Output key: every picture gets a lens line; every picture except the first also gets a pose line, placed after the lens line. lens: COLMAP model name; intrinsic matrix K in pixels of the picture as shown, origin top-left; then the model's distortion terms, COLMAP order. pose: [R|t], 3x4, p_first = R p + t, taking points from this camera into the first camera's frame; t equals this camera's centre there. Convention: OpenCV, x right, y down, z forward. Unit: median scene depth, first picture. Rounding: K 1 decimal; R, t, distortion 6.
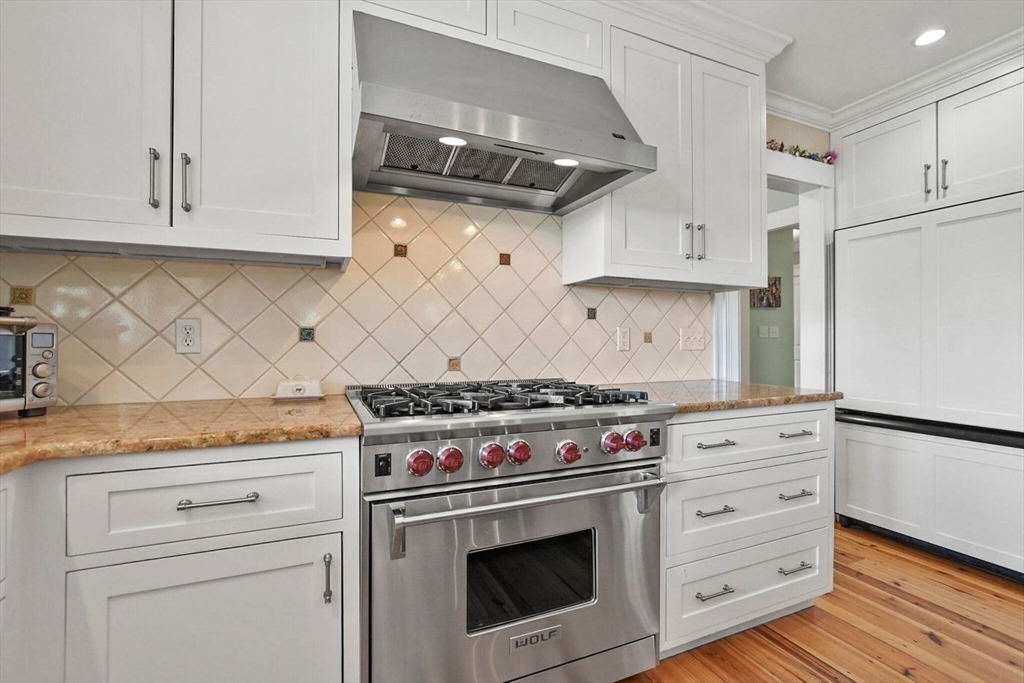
lens RADIAL K [[449.1, 0, 510.5], [0, 449.1, 338.2], [0, 0, 1]] dist [-0.013935, 0.001124]
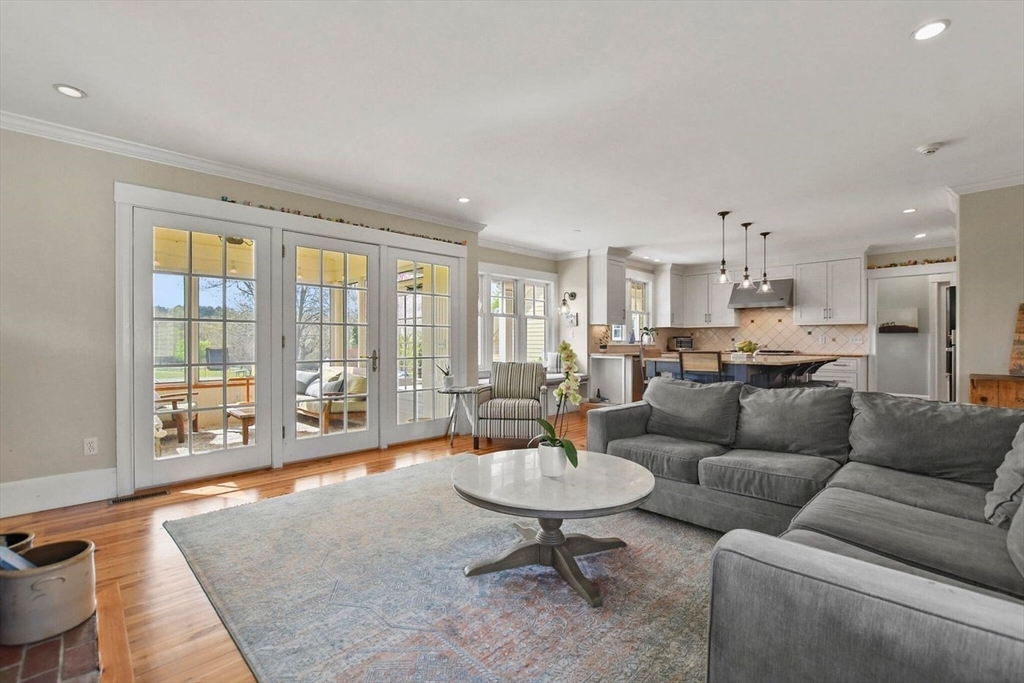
lens RADIAL K [[449.1, 0, 512.1], [0, 449.1, 342.0], [0, 0, 1]] dist [-0.013935, 0.001124]
pose [[0.358588, -0.000580, -0.933496, 2.849673], [0.002289, 0.999997, 0.000258, 0.010313], [0.933493, -0.002230, 0.358588, -2.668181]]
